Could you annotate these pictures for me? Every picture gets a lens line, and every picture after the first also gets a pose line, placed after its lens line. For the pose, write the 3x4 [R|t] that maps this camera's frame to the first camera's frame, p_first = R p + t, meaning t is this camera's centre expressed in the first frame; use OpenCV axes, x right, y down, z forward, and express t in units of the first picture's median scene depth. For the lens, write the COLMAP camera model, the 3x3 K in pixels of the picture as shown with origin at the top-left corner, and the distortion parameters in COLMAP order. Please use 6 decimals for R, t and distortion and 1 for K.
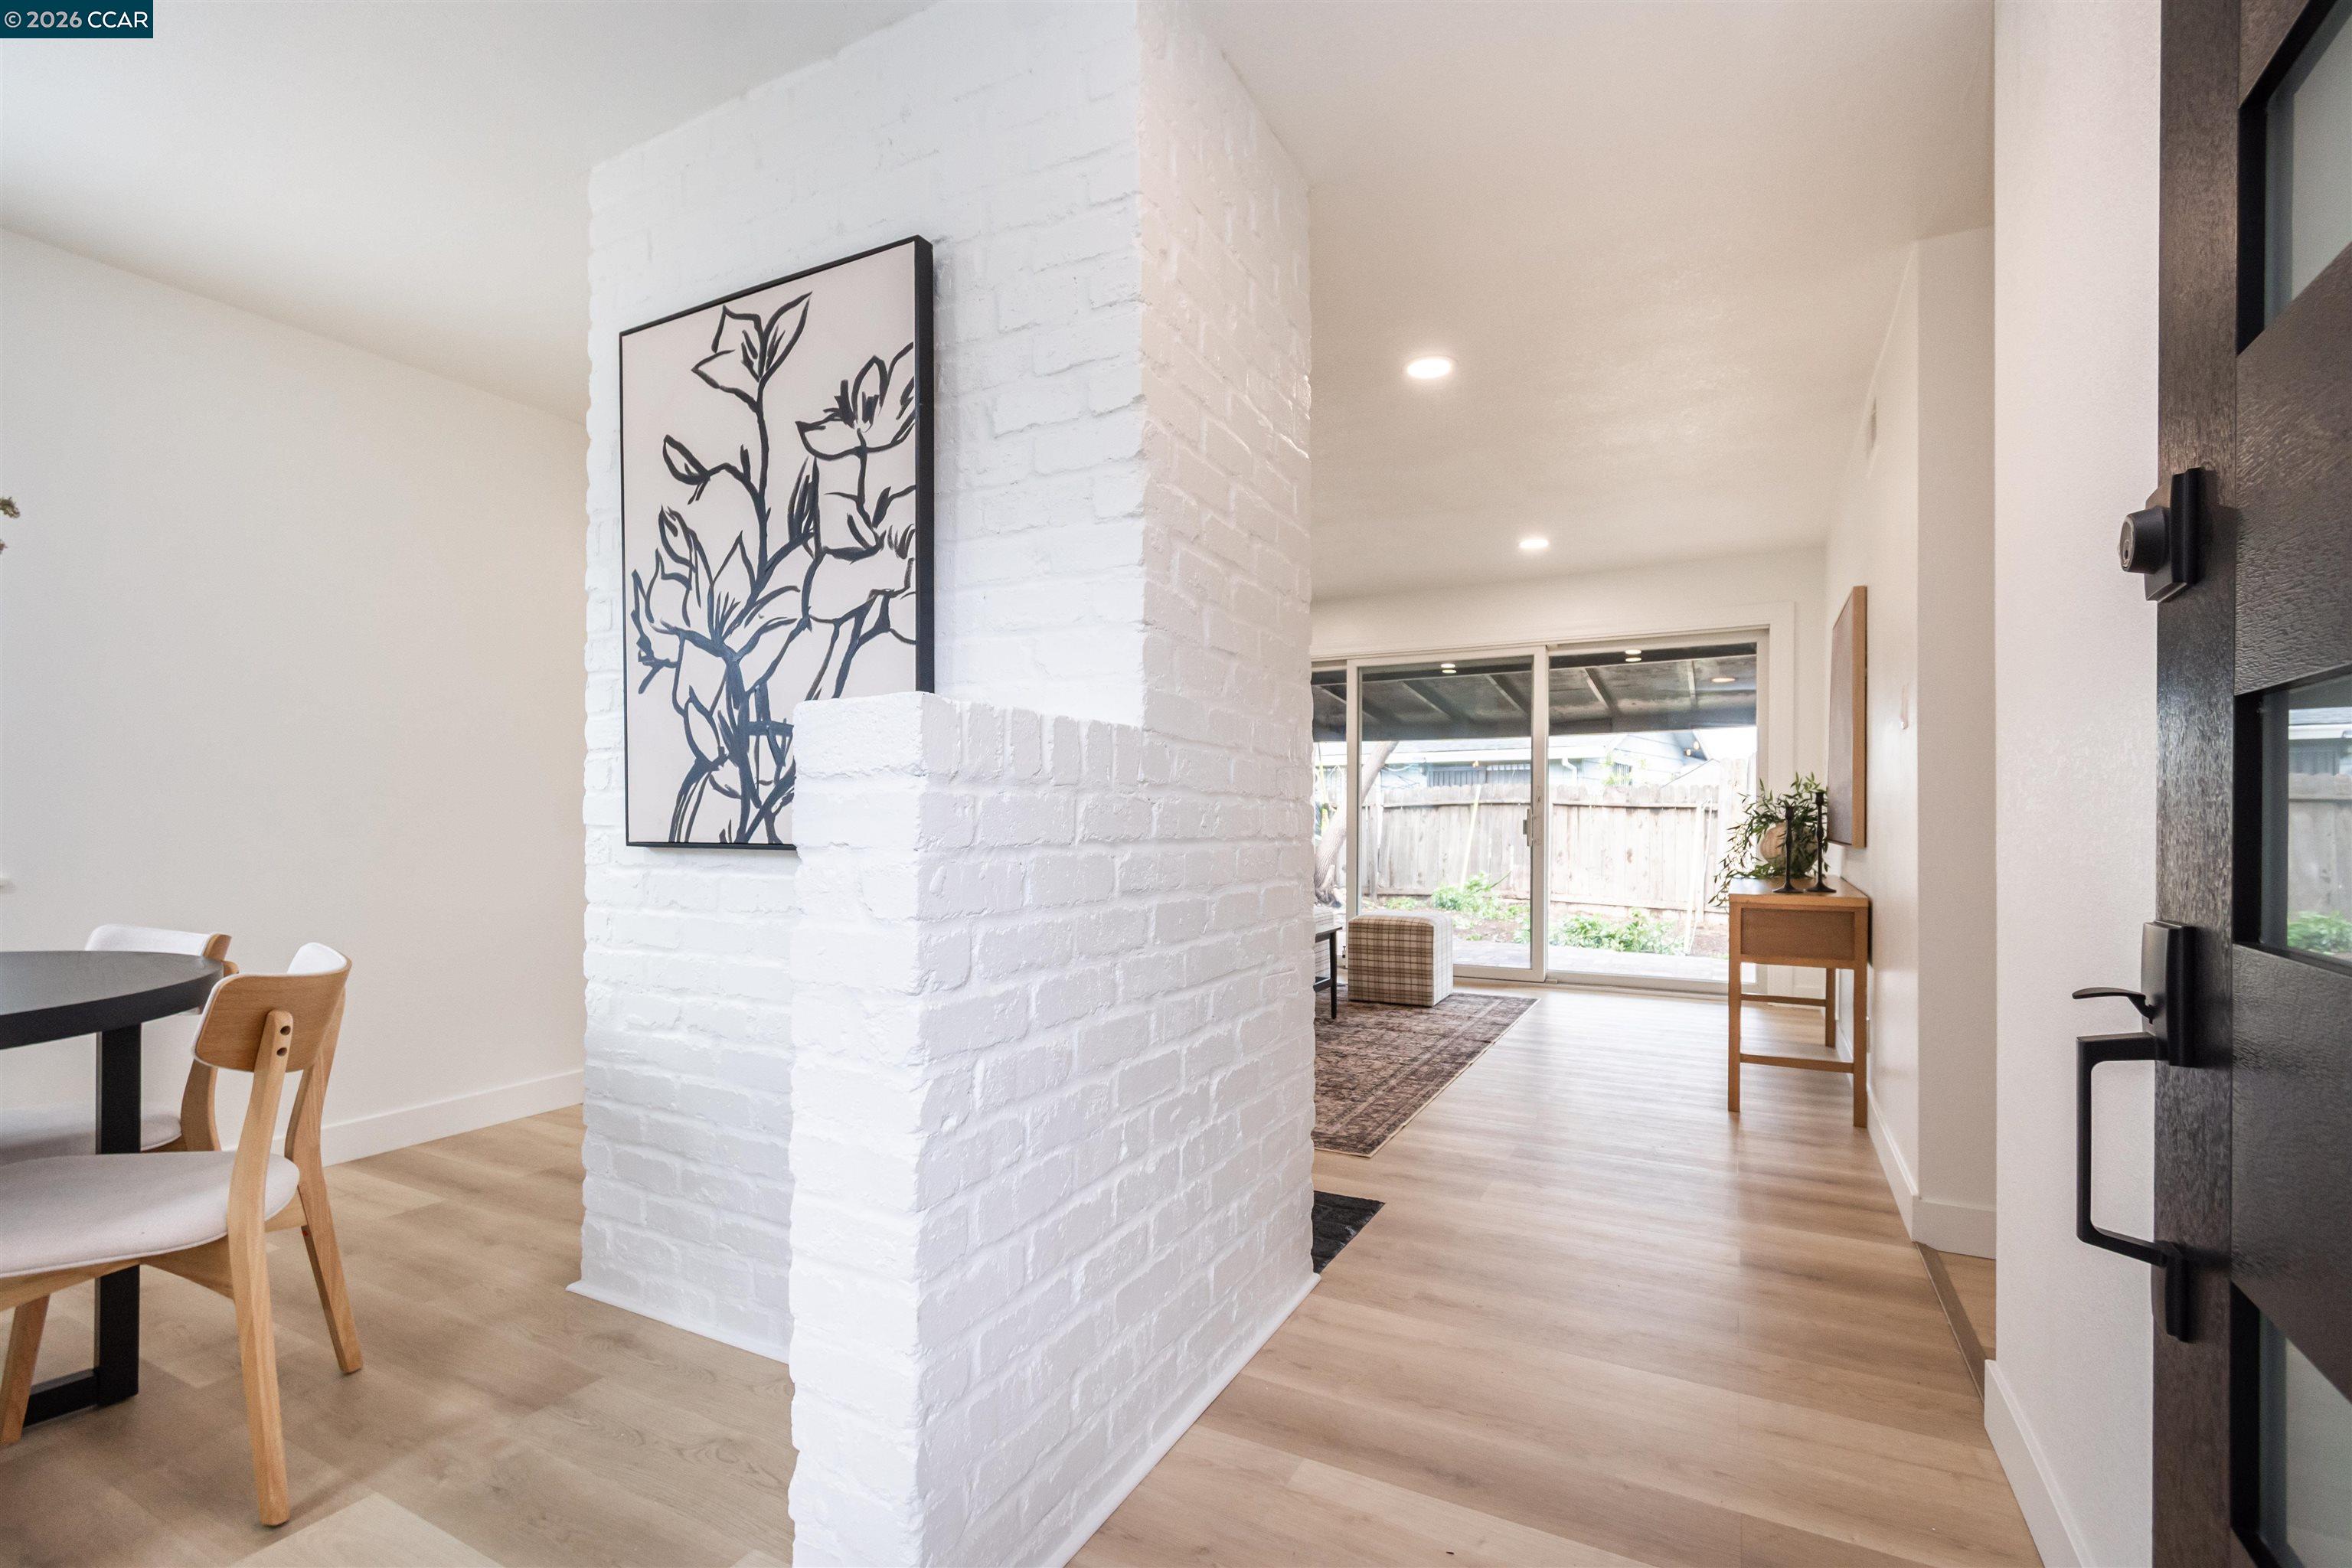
lens RADIAL K [[1051.7, 0, 1177.4], [0, 1051.7, 823.6], [0, 0, 1]] dist [-0.000244, 0.000688]
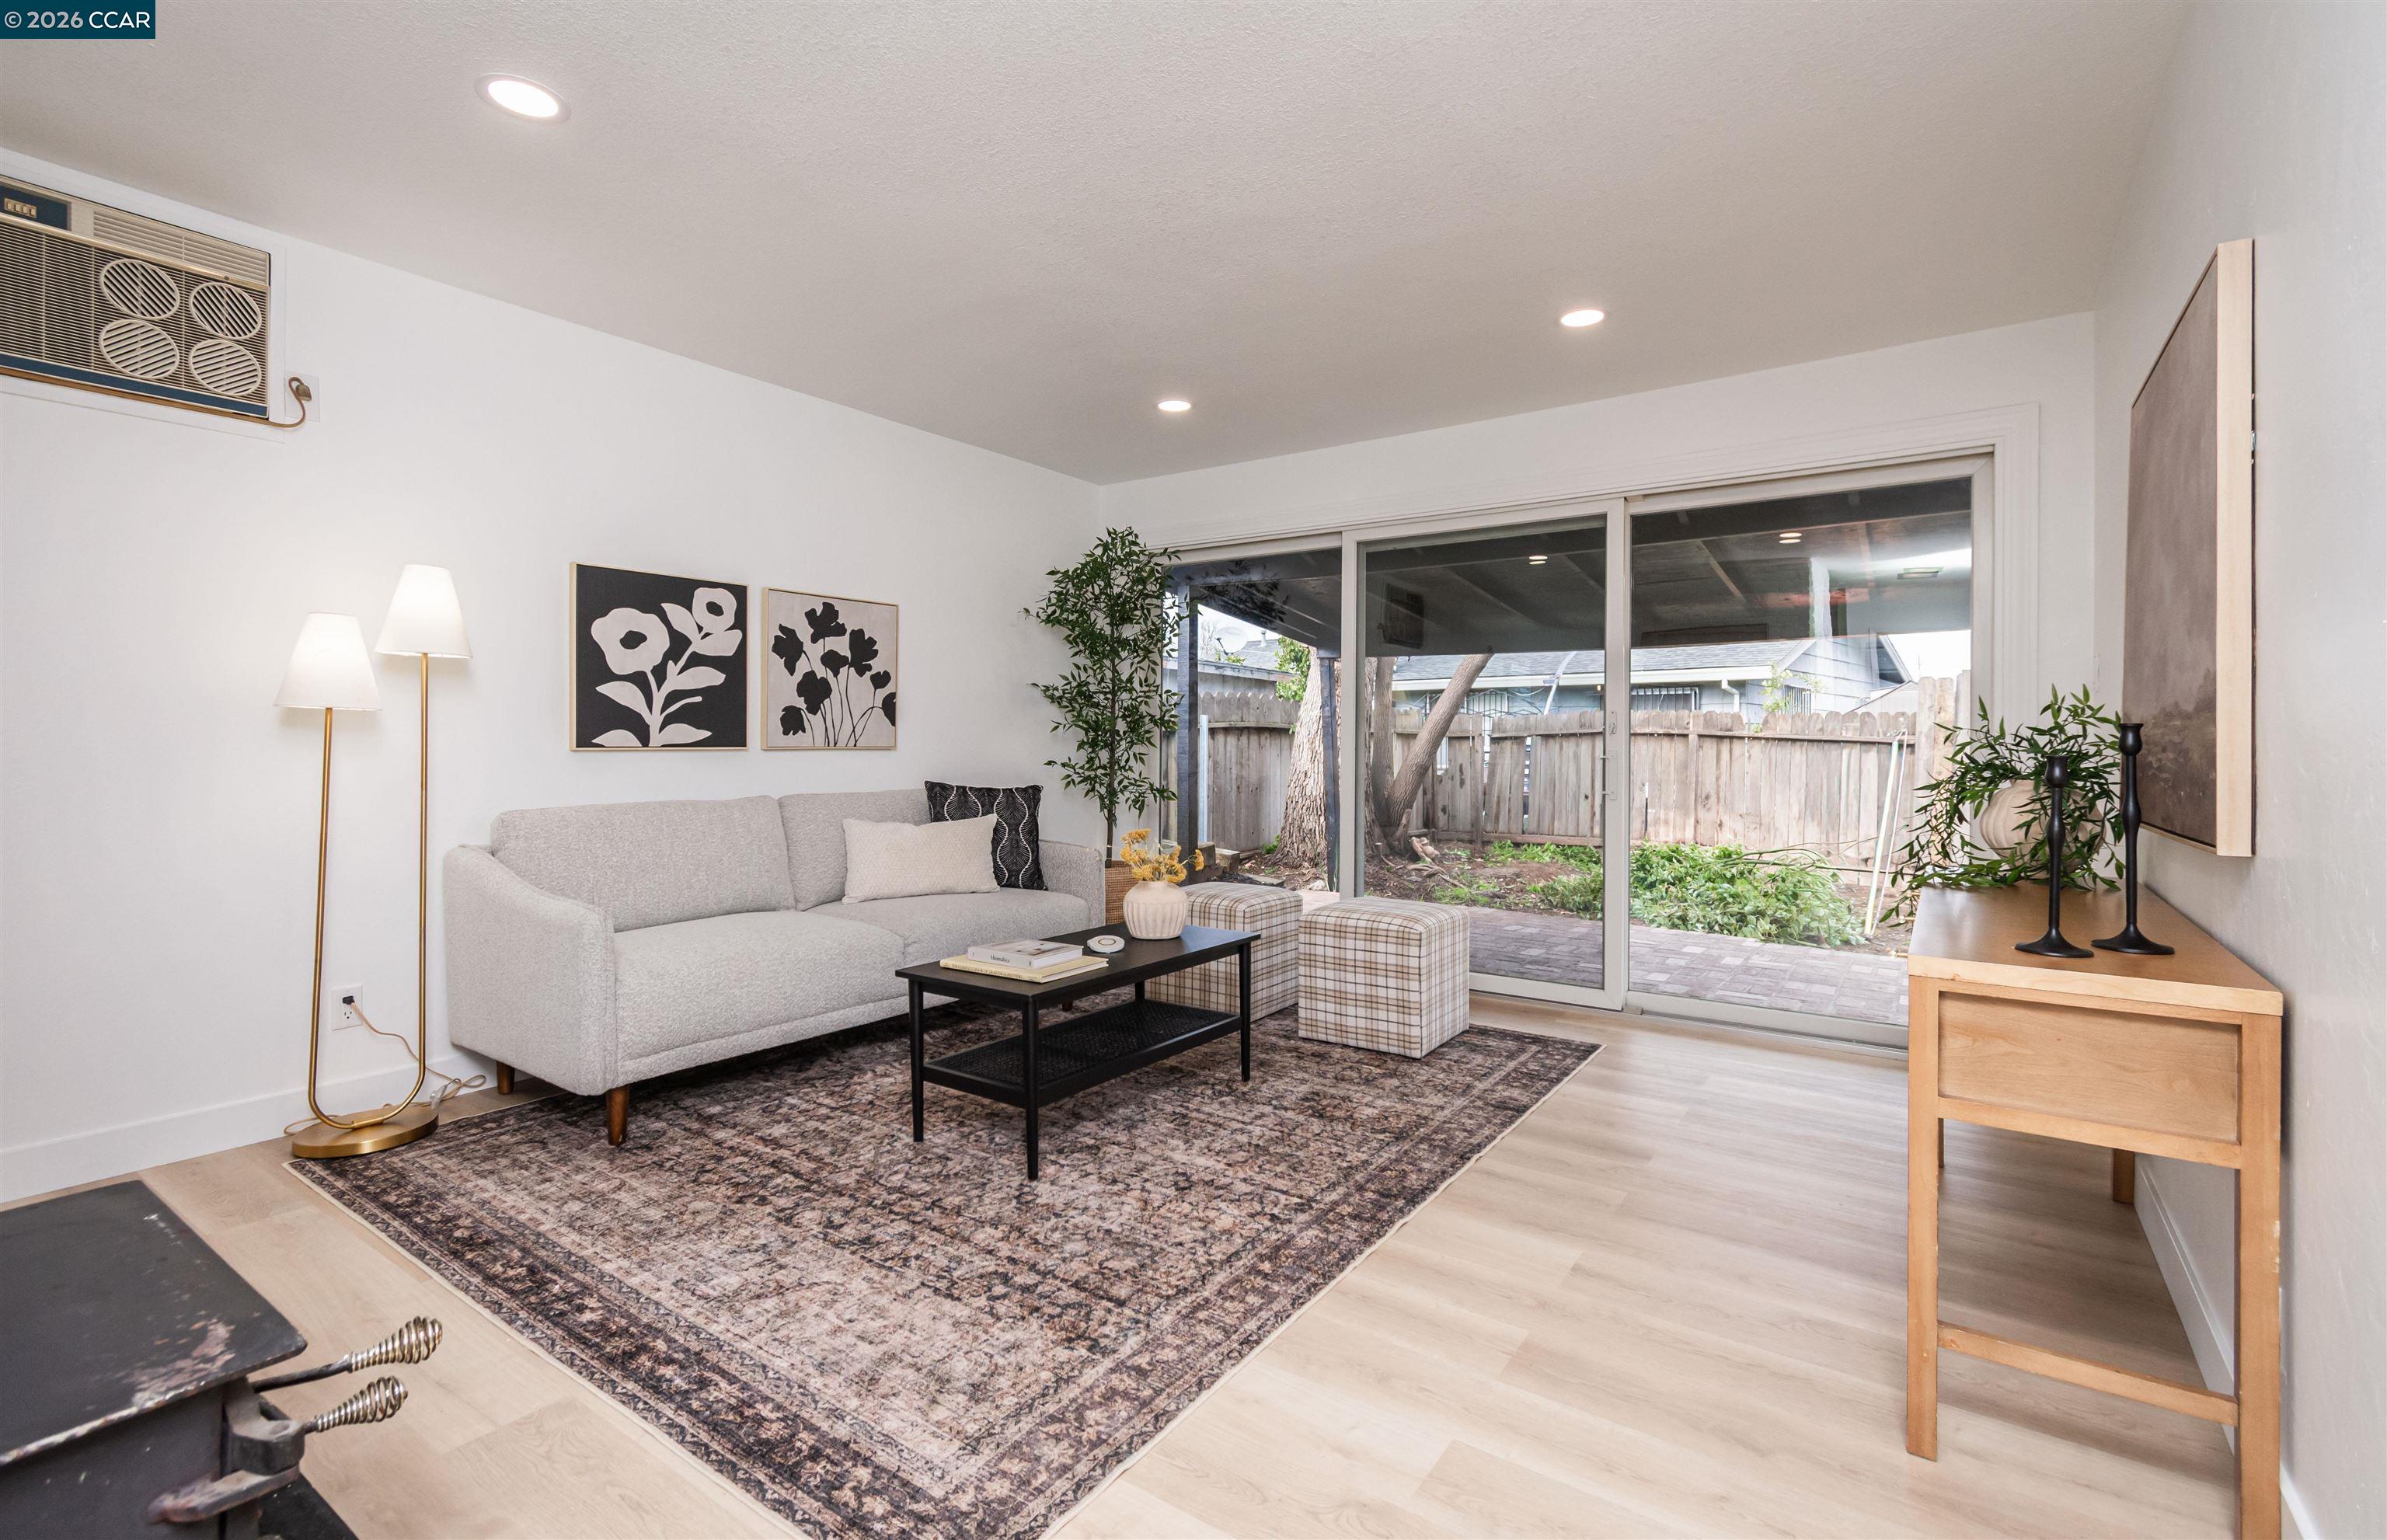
lens RADIAL K [[1063.4, 0, 1205.0], [0, 1063.4, 744.5], [0, 0, 1]] dist [0.004006, 0.000019]
pose [[0.993019, 0.003563, -0.117903, 0.163958], [-0.004373, 0.999969, -0.006613, -0.009543], [0.117876, 0.007082, 0.993003, 0.300879]]
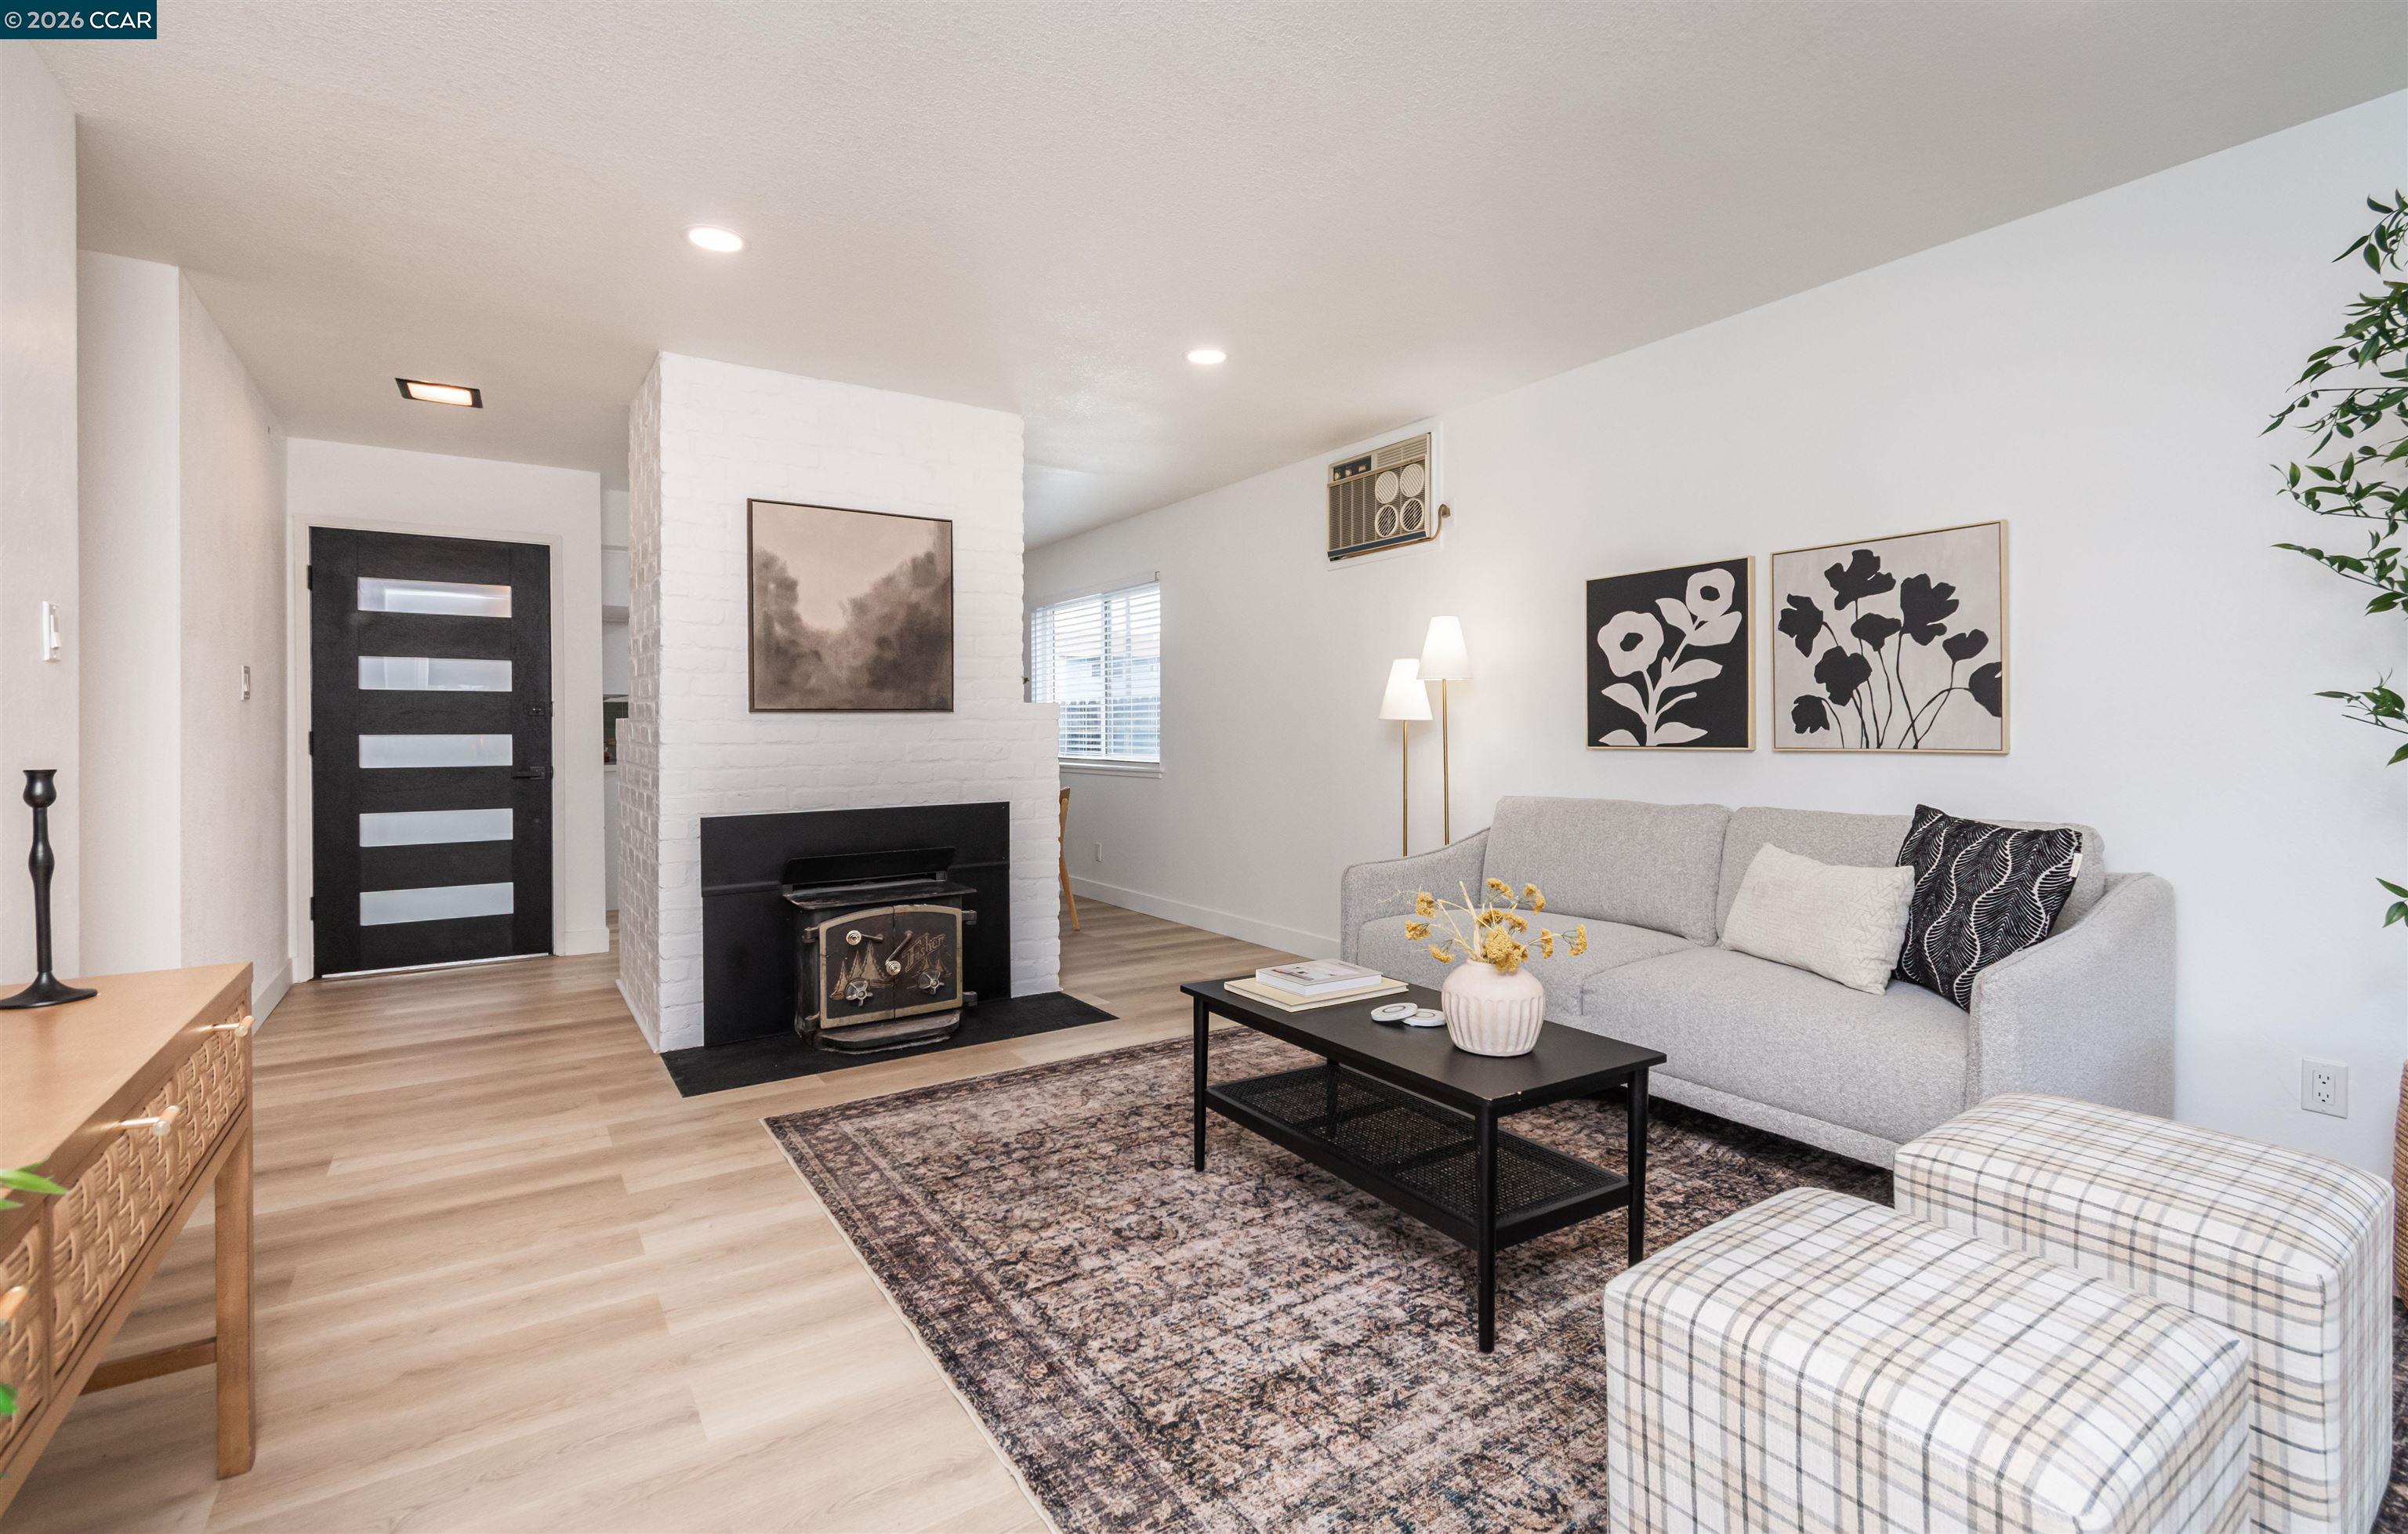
lens RADIAL K [[1072.7, 0, 1205.9], [0, 1072.7, 749.8], [0, 0, 1]] dist [0.004006, 0.000019]
pose [[-0.468100, 0.016559, -0.883521, 0.420464], [-0.003663, 0.999779, 0.020679, -0.019889], [0.883668, 0.012916, -0.467936, 0.896116]]
